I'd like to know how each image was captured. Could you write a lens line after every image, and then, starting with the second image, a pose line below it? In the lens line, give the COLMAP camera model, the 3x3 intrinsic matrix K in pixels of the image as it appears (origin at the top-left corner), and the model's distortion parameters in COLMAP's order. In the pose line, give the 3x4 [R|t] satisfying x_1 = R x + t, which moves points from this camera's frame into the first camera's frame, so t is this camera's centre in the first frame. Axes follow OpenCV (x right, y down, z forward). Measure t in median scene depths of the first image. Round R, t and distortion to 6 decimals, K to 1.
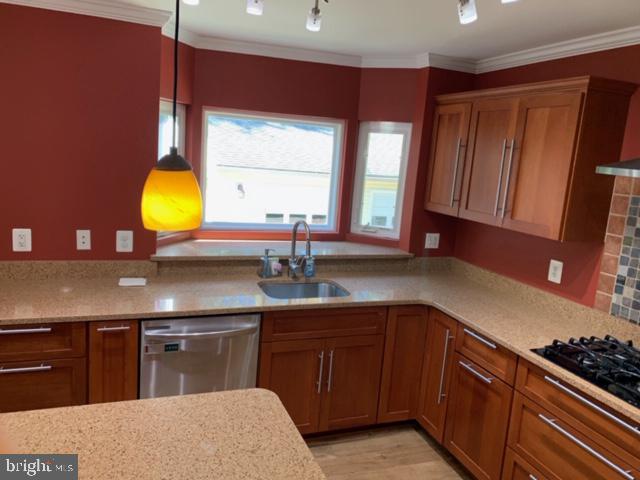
lens RADIAL K [[495.6, 0, 318.1], [0, 495.6, 241.6], [0, 0, 1]] dist [0.075630, -0.049027]
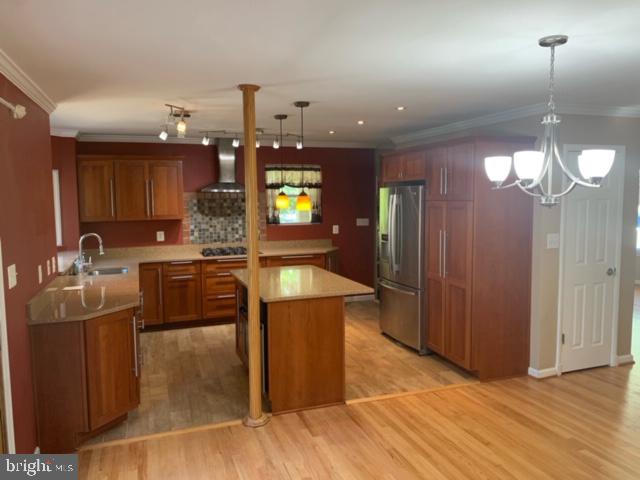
lens RADIAL K [[495.6, 0, 318.7], [0, 495.6, 241.2], [0, 0, 1]] dist [0.075630, -0.049027]
pose [[0.003154, -0.150785, 0.988562, -2.011262], [0.201929, 0.968298, 0.147050, -0.122427], [-0.979395, 0.199155, 0.033501, 0.253842]]
